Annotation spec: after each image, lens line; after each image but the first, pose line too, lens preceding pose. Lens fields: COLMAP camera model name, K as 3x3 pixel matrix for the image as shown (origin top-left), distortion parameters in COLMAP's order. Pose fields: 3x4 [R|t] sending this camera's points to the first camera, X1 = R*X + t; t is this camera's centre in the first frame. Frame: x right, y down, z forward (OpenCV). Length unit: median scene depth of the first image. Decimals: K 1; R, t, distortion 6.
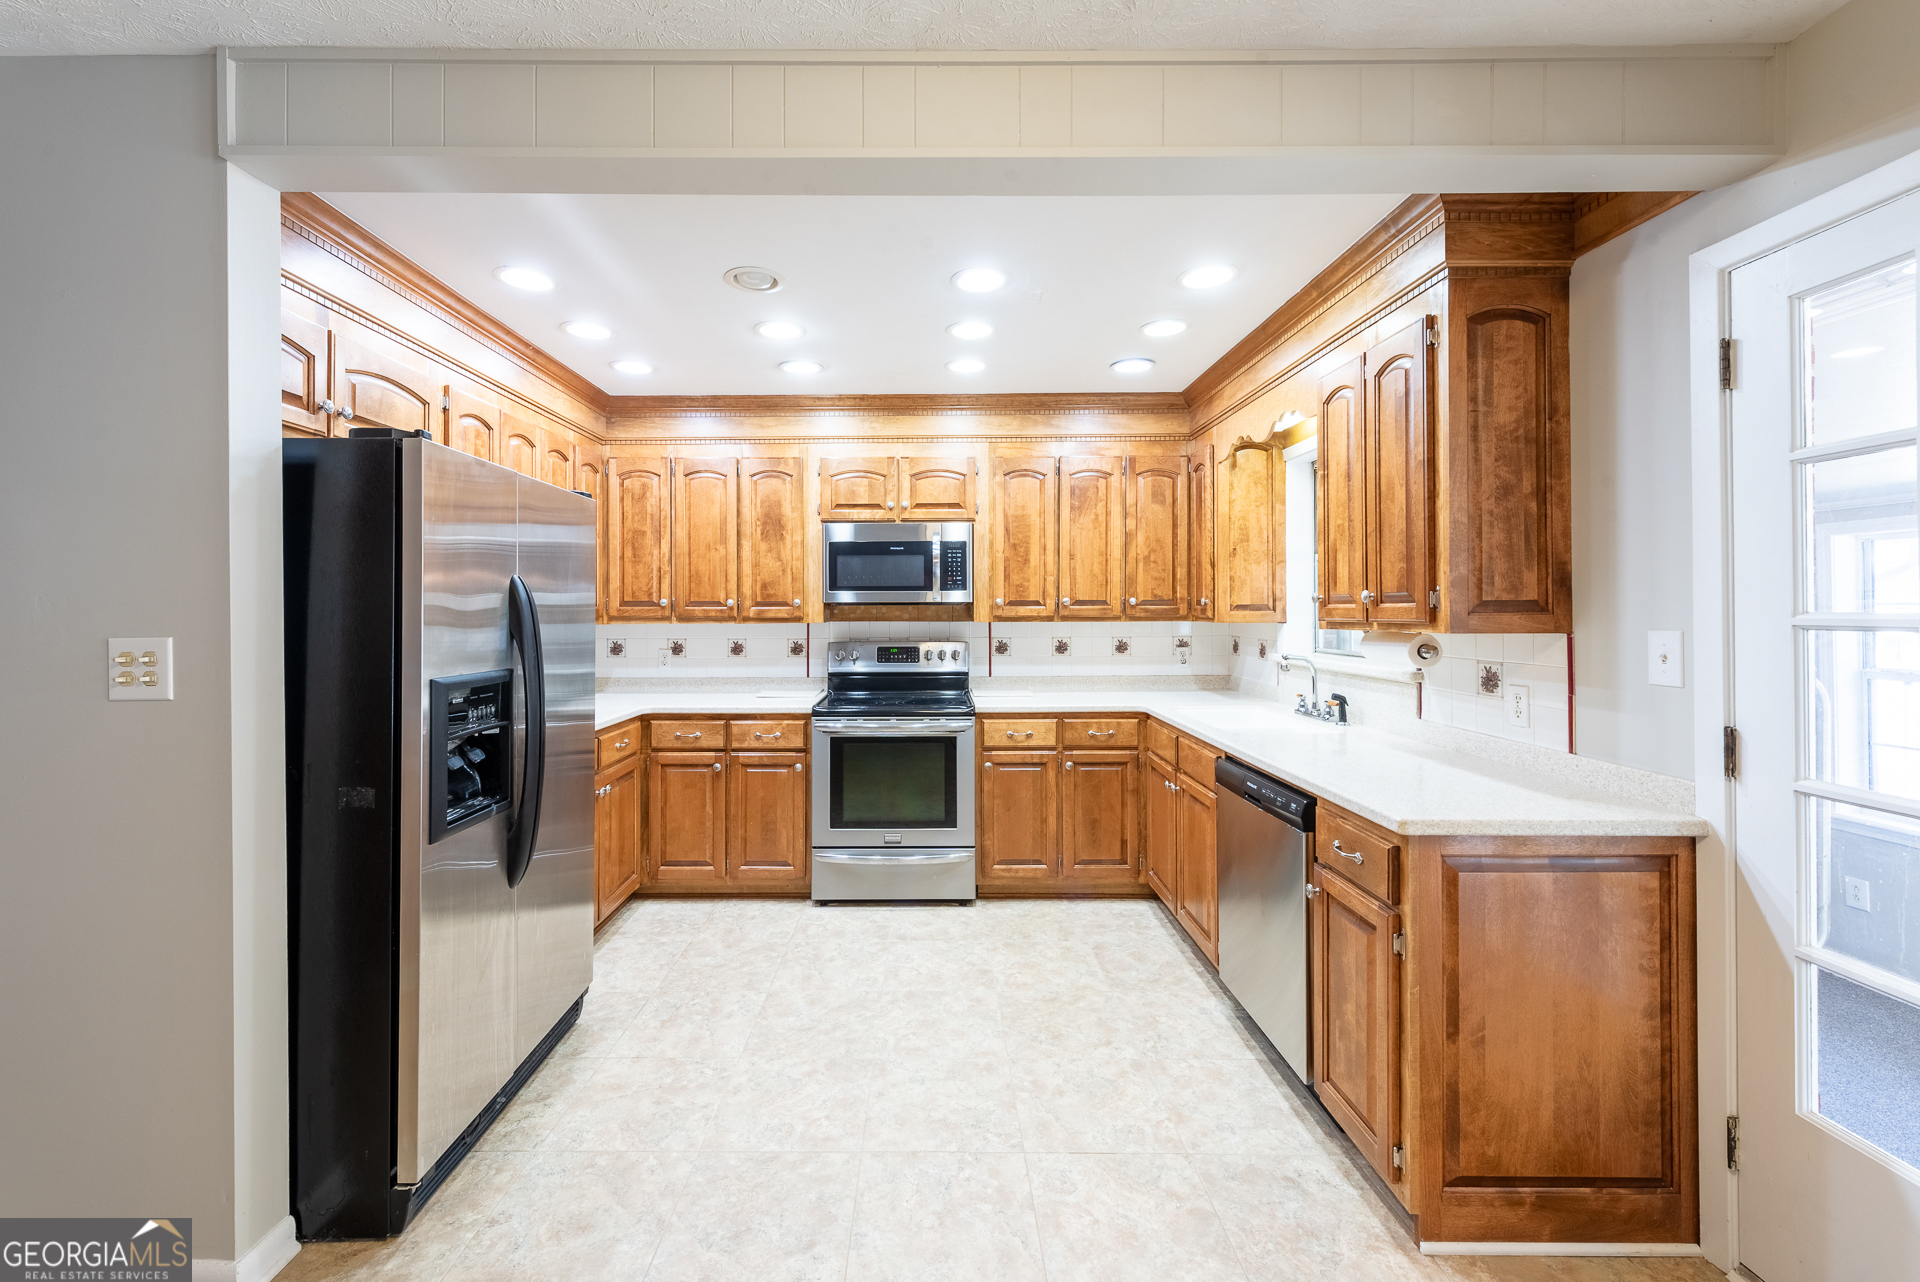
lens RADIAL K [[768.5, 0, 911.1], [0, 768.5, 604.6], [0, 0, 1]] dist [0.014707, -0.004205]
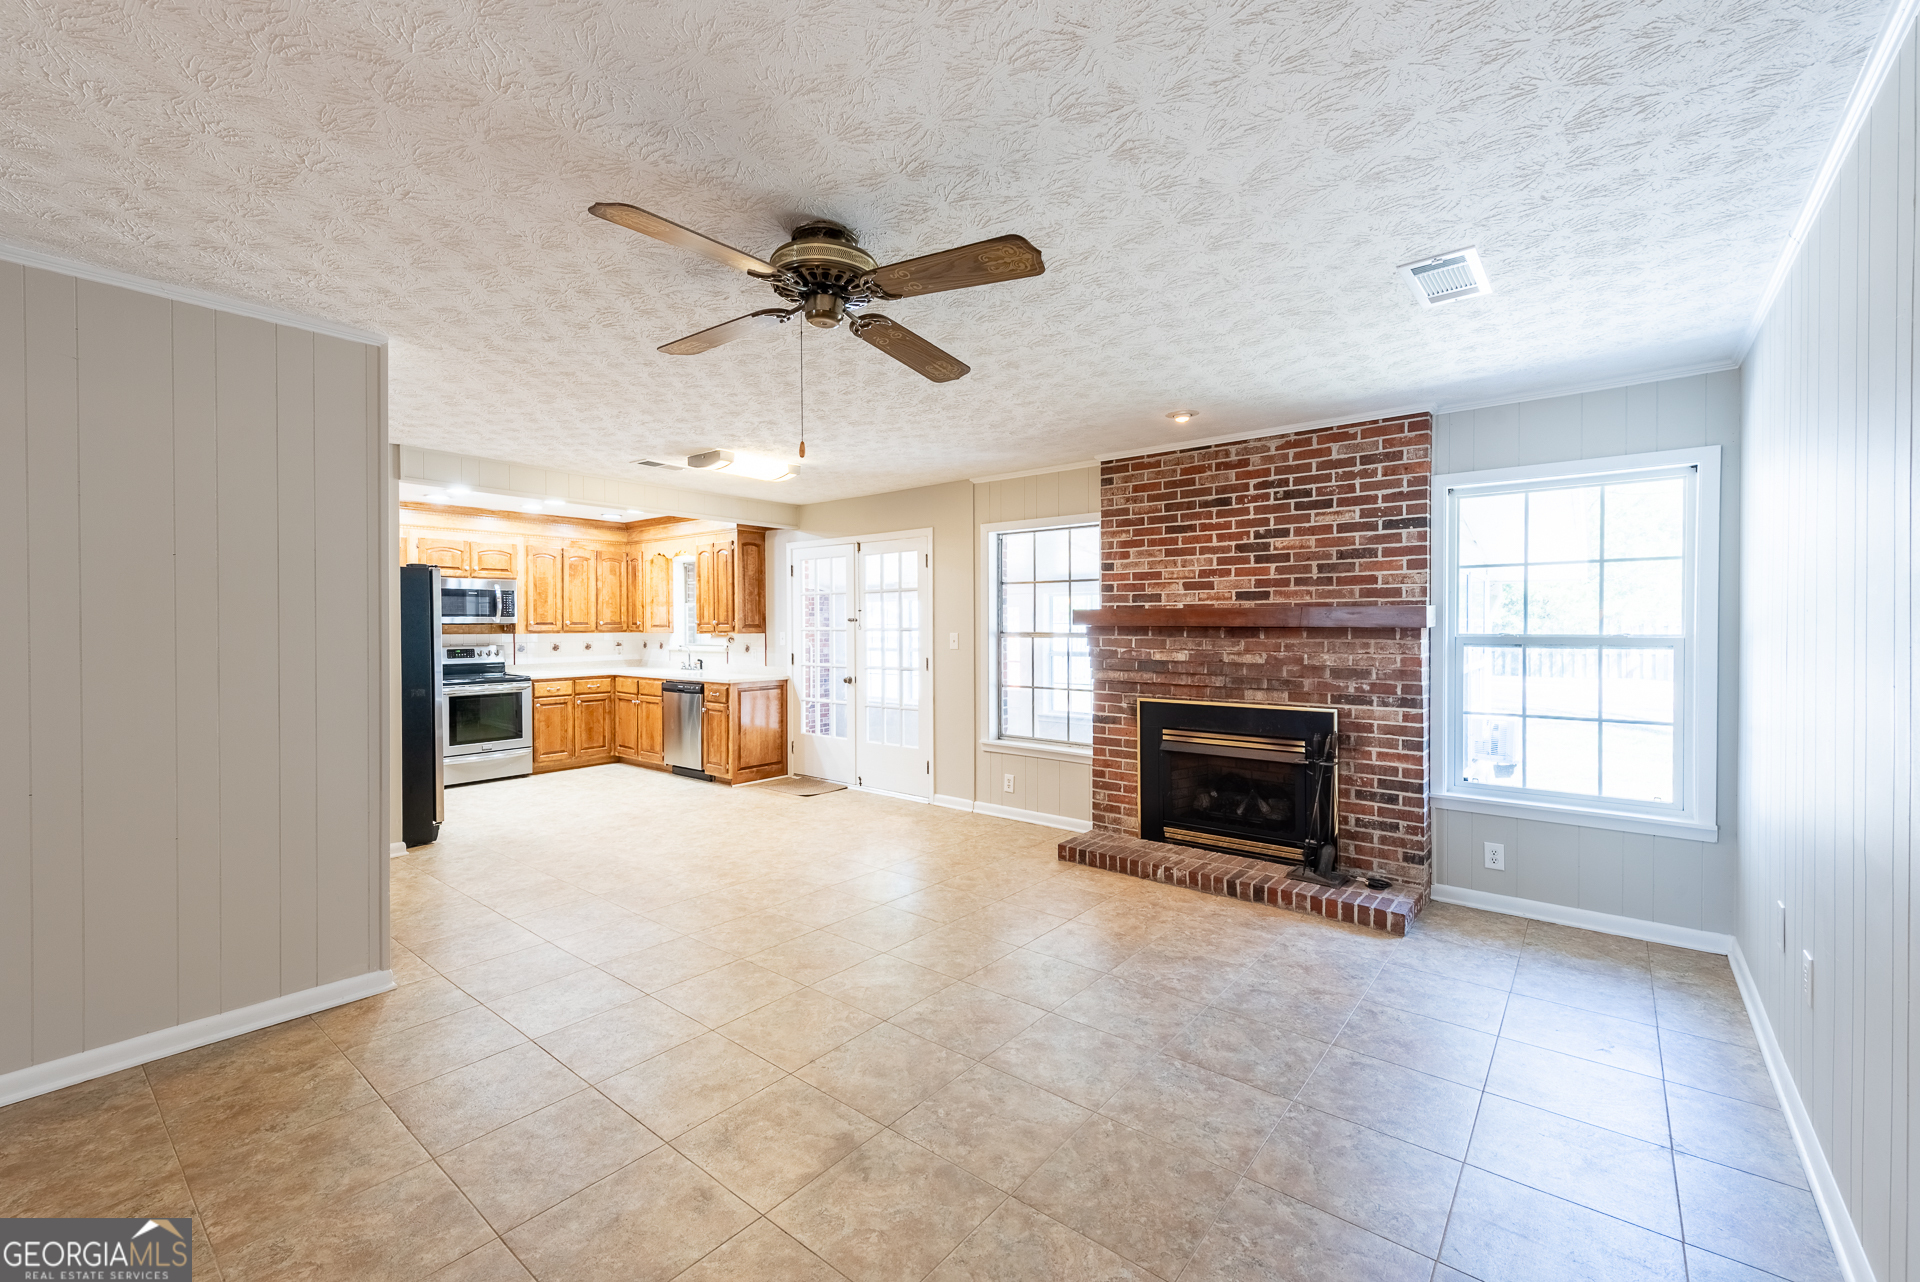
lens RADIAL K [[768.5, 0, 963.8], [0, 768.5, 636.4], [0, 0, 1]] dist [0.014707, -0.004205]
pose [[0.608307, -0.012028, 0.793610, -0.795203], [-0.003739, 0.999831, 0.018020, -0.009138], [-0.793693, -0.013929, 0.608159, -1.061019]]
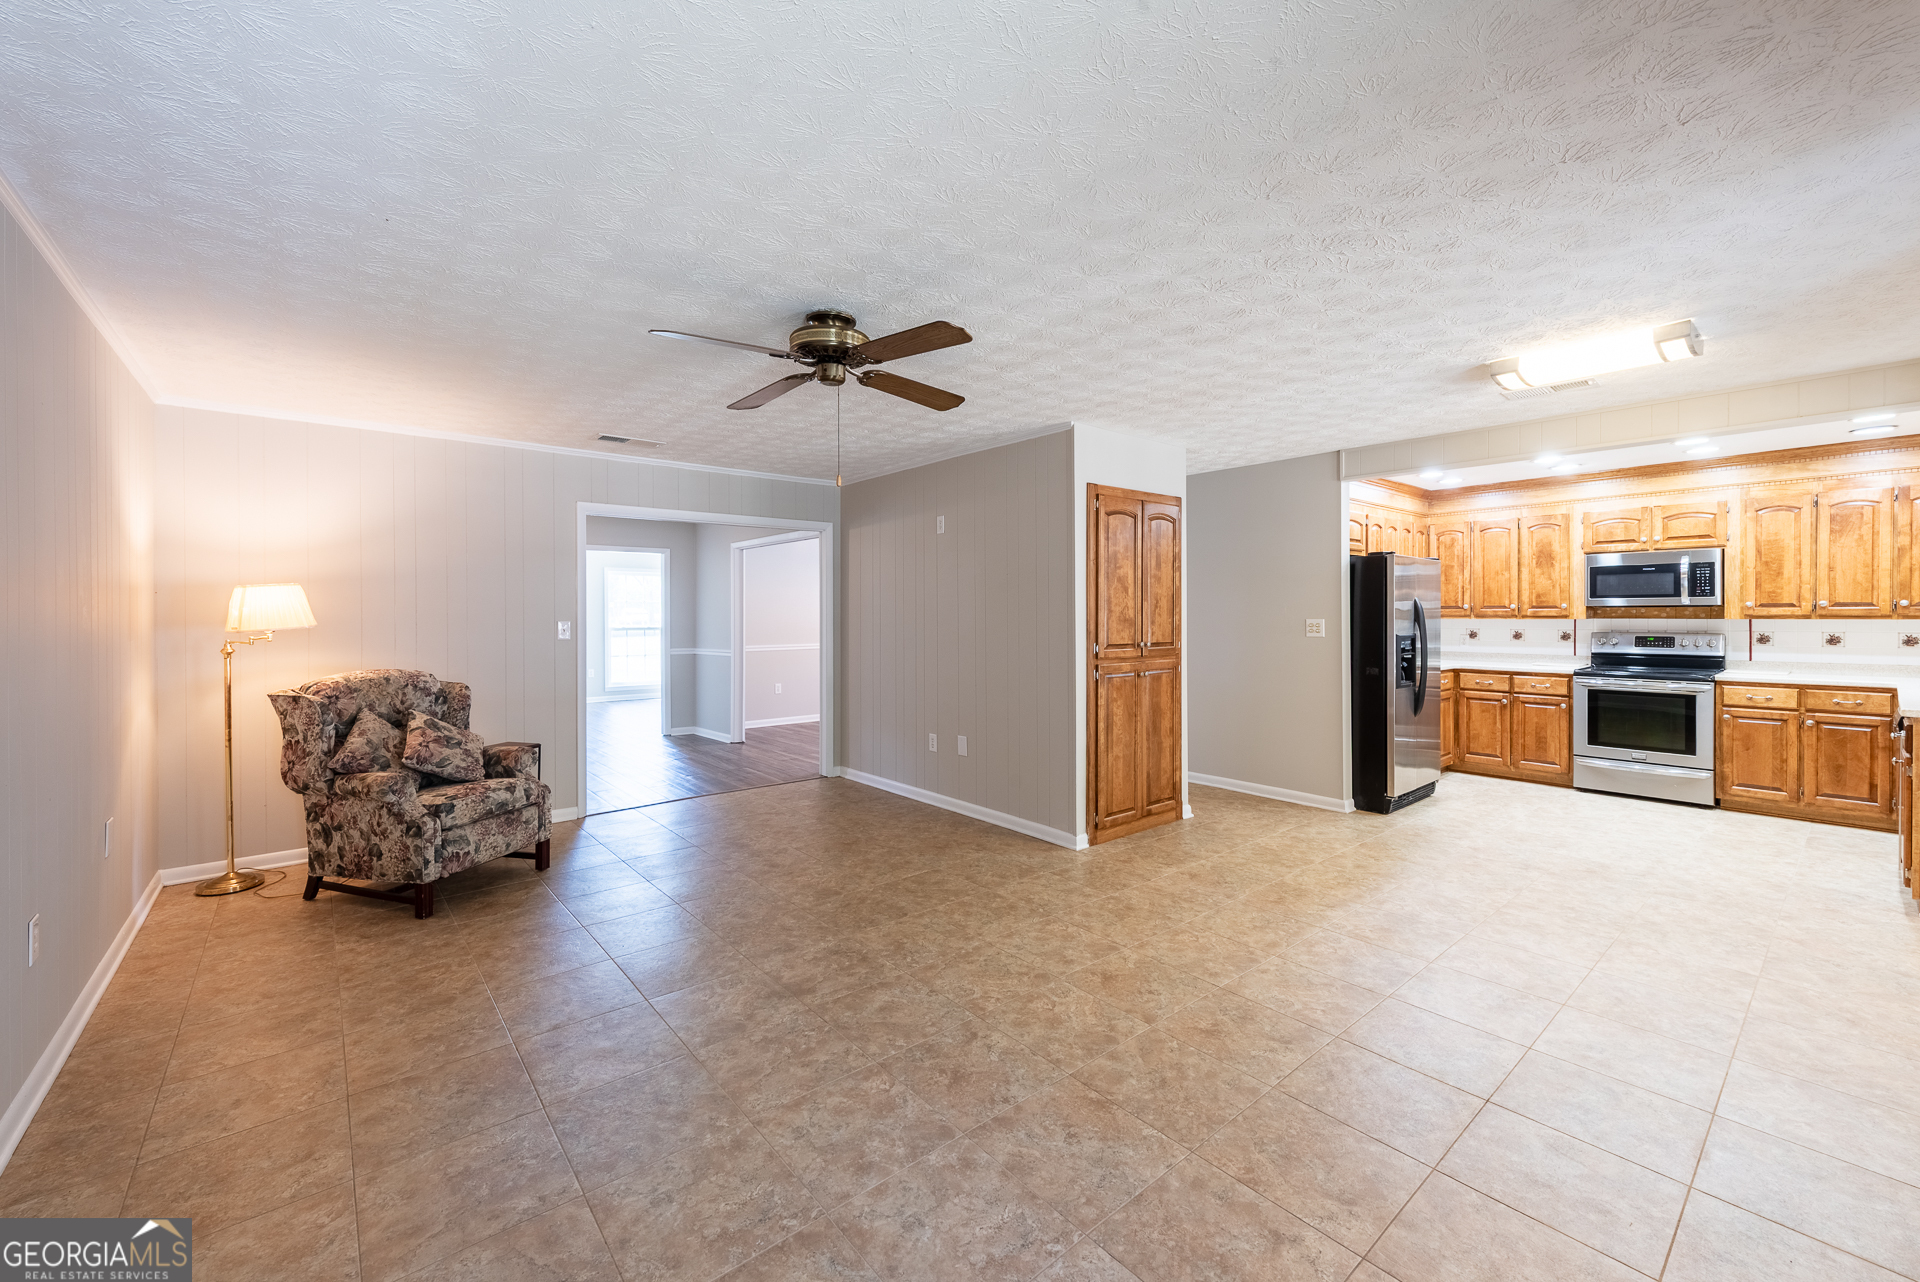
lens RADIAL K [[768.5, 0, 961.2], [0, 768.5, 618.7], [0, 0, 1]] dist [0.014707, -0.004205]
pose [[0.667402, 0.005035, -0.744681, 0.222858], [0.008266, 0.999865, 0.014168, -0.009736], [0.744652, -0.015611, 0.667270, -1.044347]]
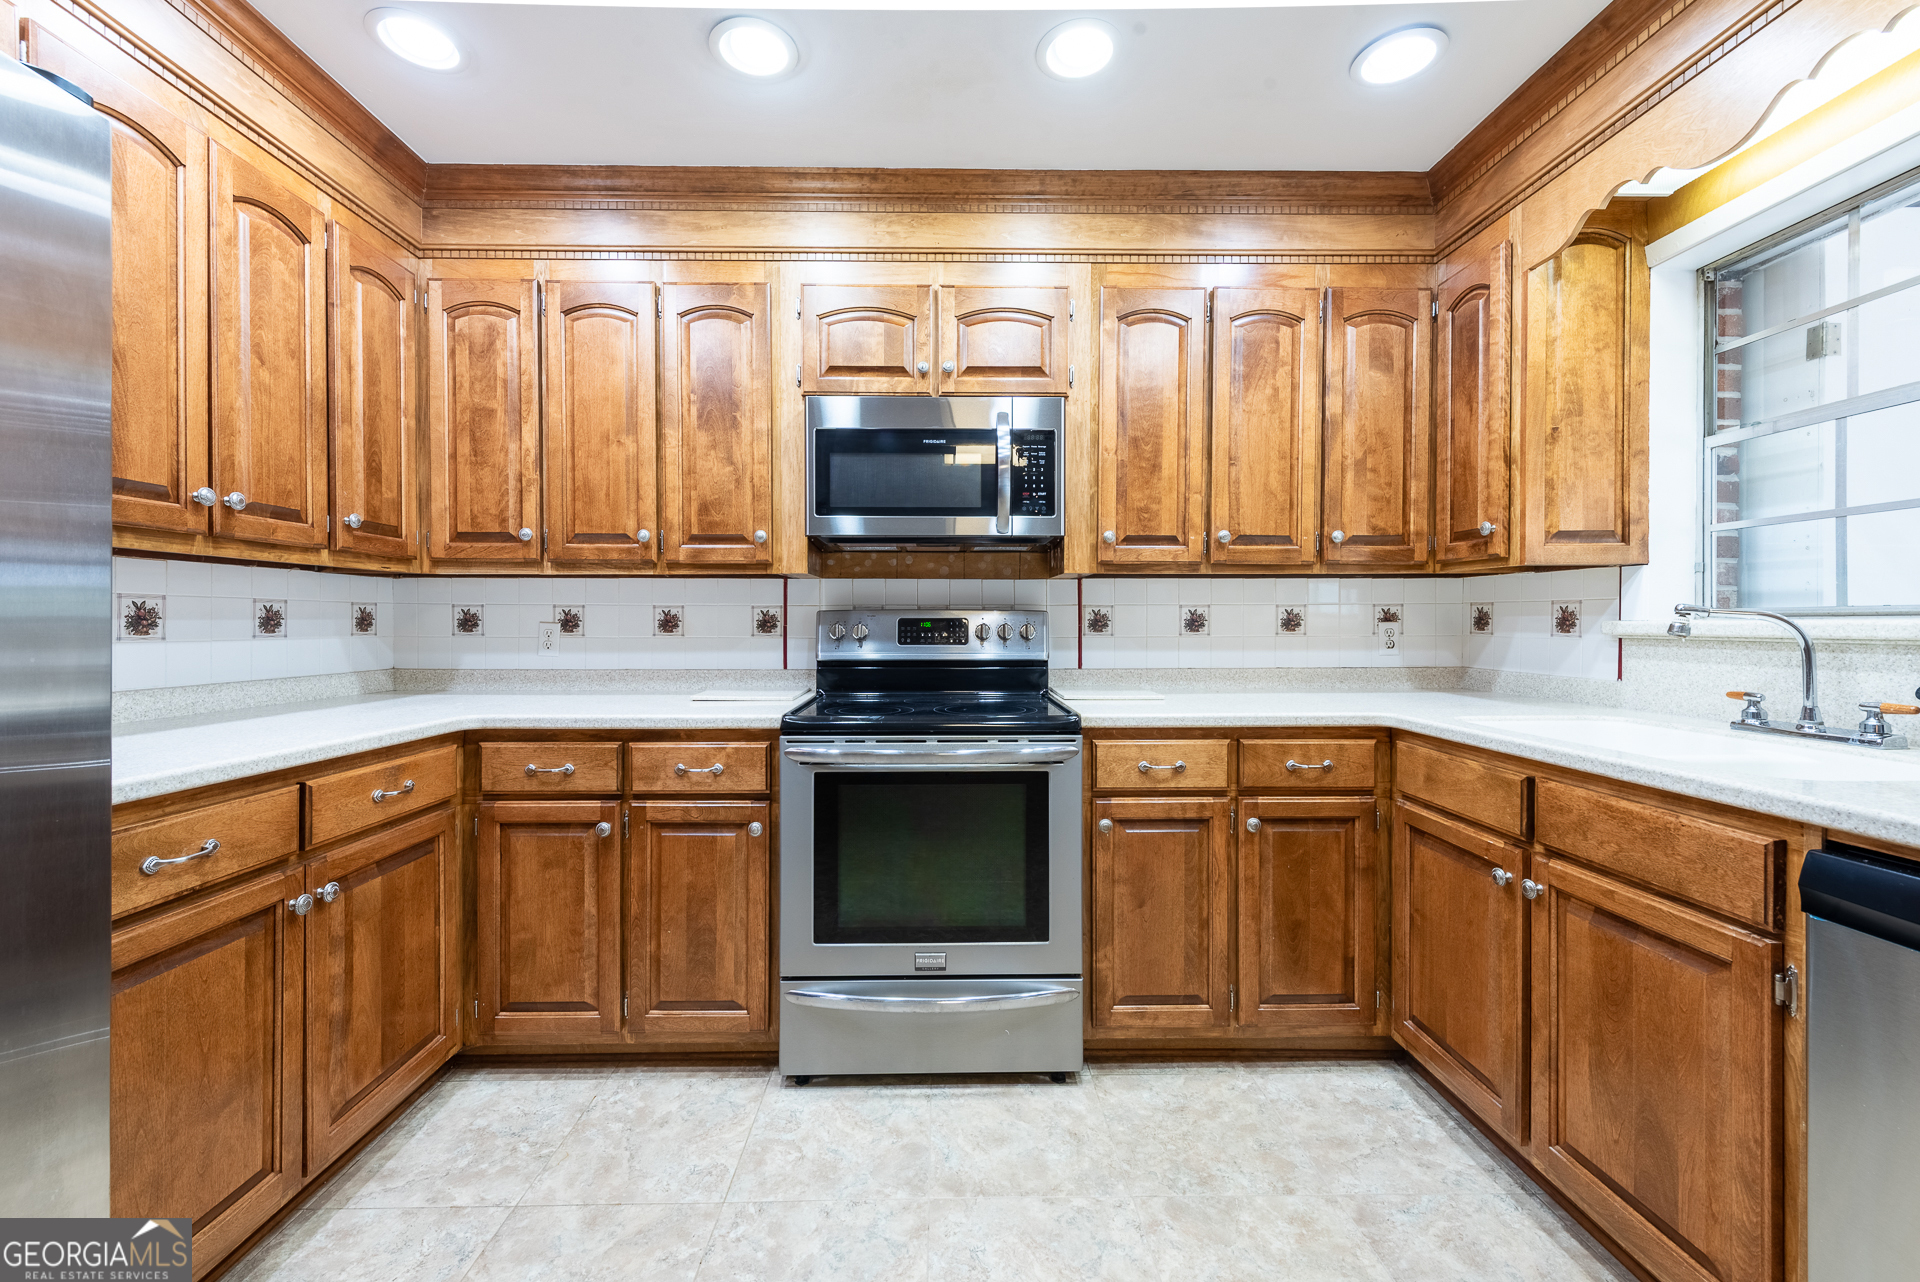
lens RADIAL K [[768.5, 0, 926.2], [0, 768.5, 621.4], [0, 0, 1]] dist [0.014707, -0.004205]
pose [[0.999952, 0.001748, 0.009662, -0.031390], [-0.001791, 0.999989, 0.004409, 0.062181], [-0.009655, -0.004426, 0.999944, 0.448181]]
